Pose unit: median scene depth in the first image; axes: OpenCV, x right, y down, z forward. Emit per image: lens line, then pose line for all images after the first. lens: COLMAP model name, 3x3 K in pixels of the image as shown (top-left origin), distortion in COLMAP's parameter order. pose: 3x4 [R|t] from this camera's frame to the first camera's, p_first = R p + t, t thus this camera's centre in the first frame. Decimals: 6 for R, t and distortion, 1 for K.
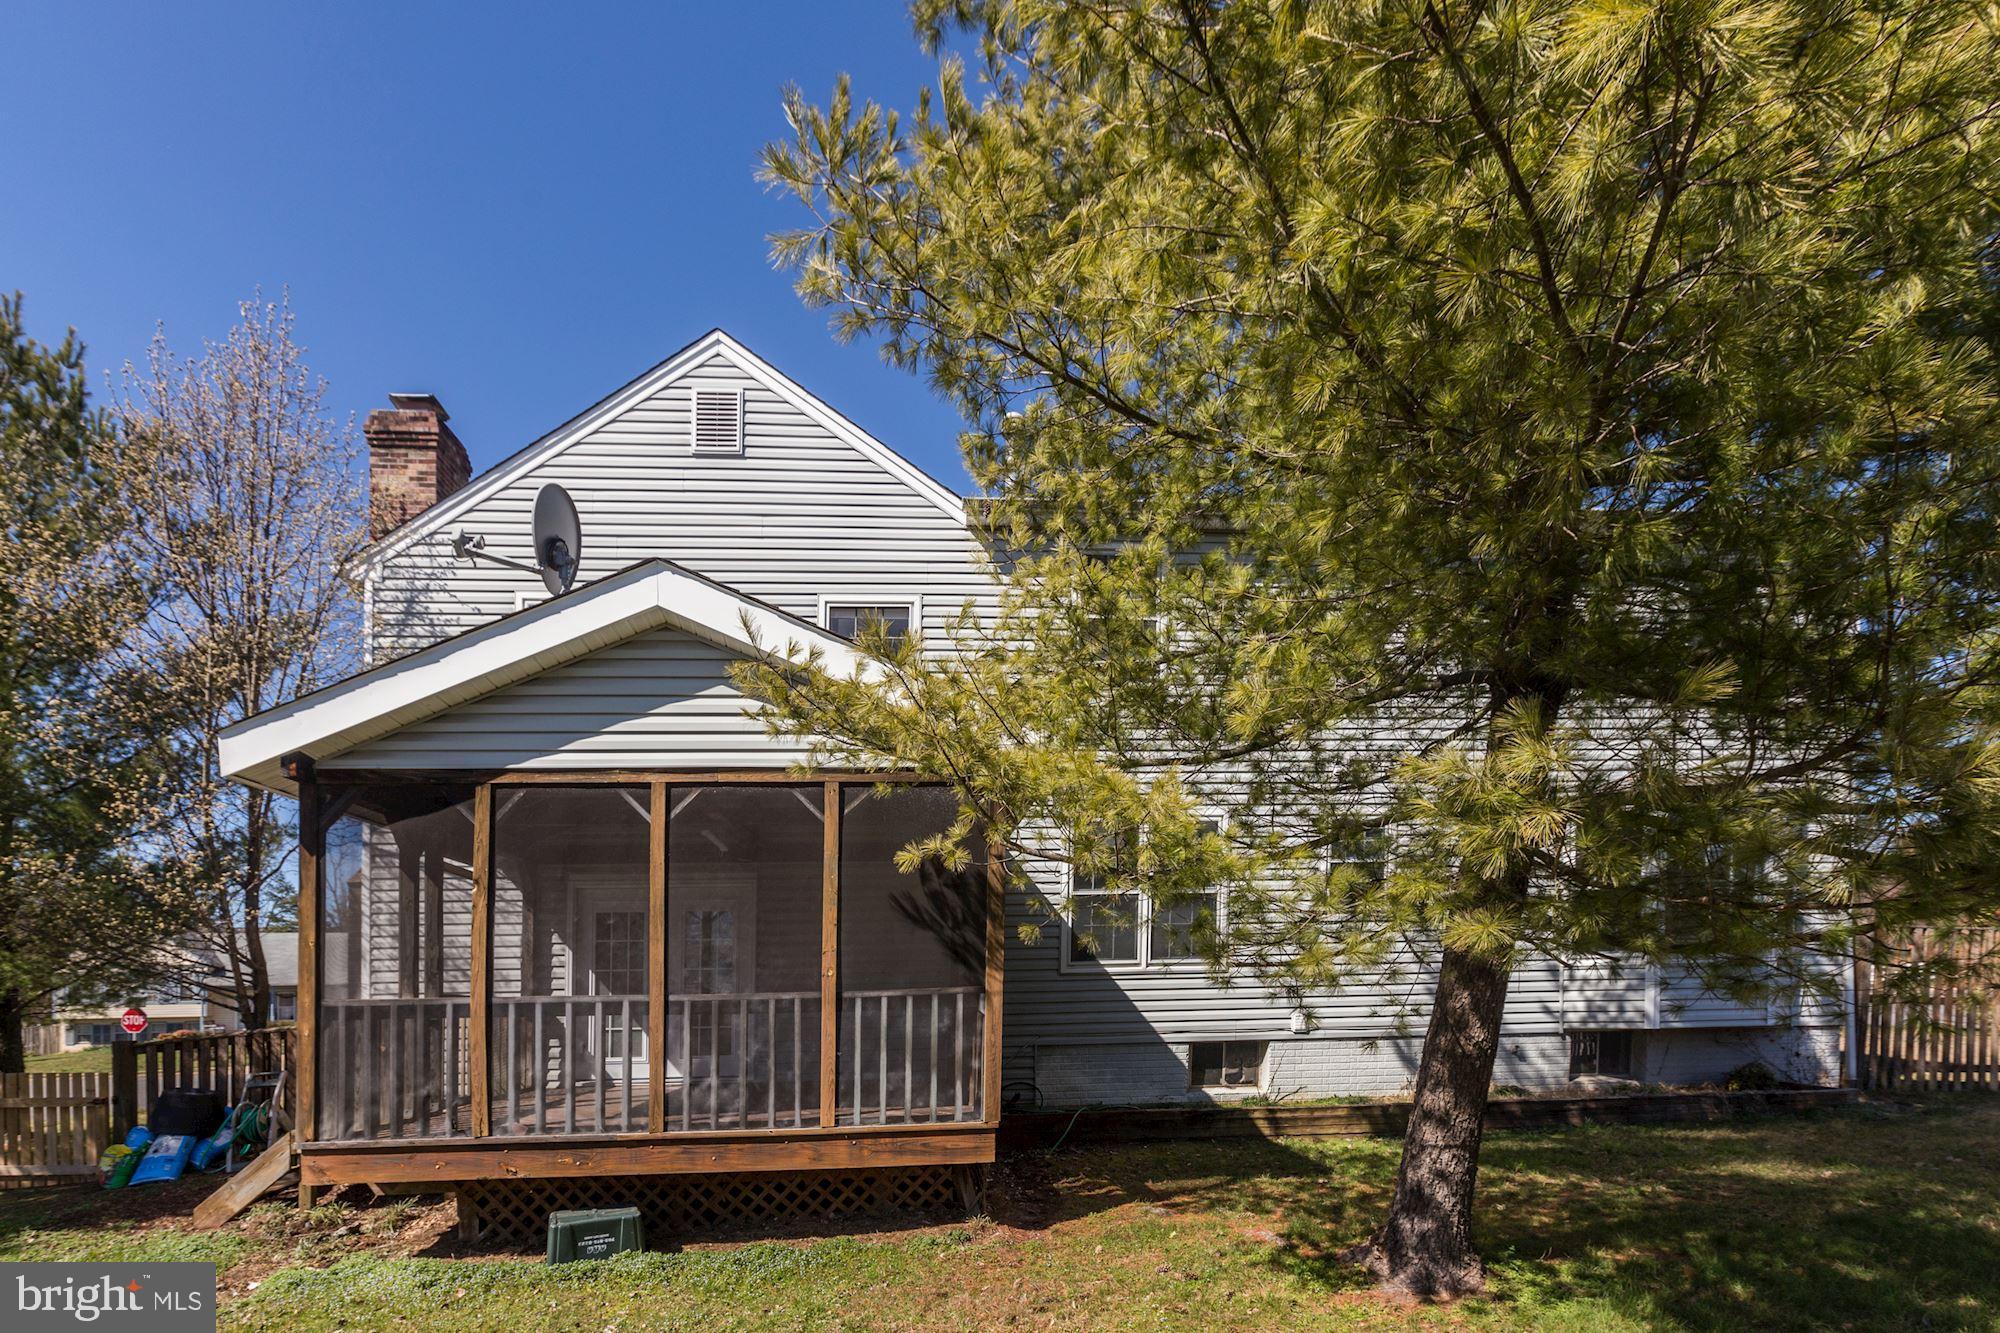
lens RADIAL K [[929.1, 0, 886.1], [0, 929.1, 820.8], [0, 0, 1]] dist [-0.001106, 0.000074]
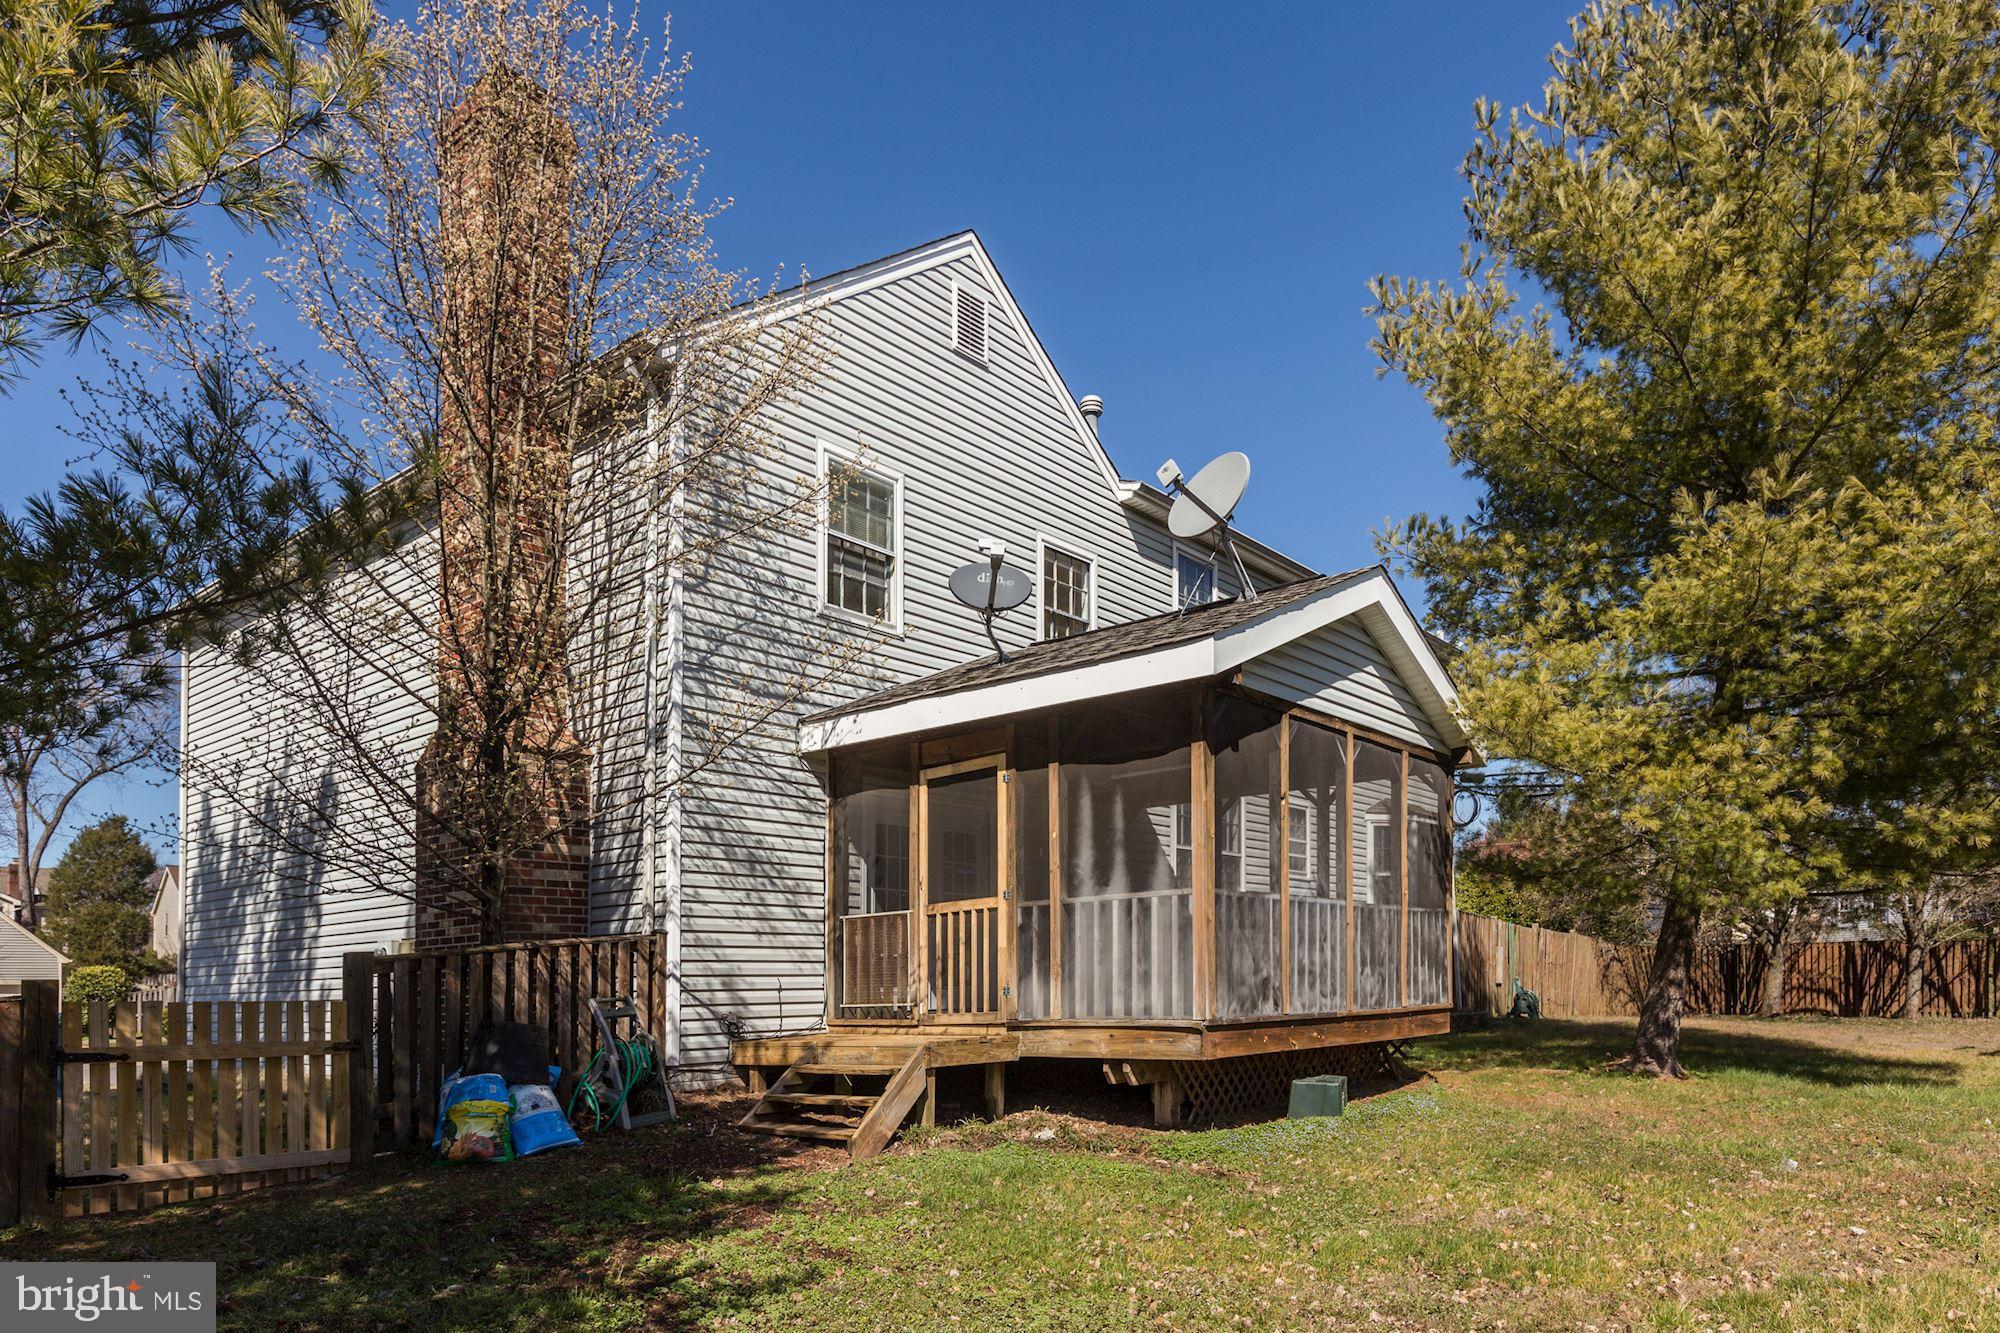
lens RADIAL K [[1224.1, 0, 1000.0], [0, 1224.1, 666.5], [0, 0, 1]] dist [0.025910, 0.000267]
pose [[0.697868, 0.186463, 0.691528, -1.082566], [-0.126797, 0.982430, -0.136943, 0.098933], [-0.704913, 0.007884, 0.709250, 0.086669]]
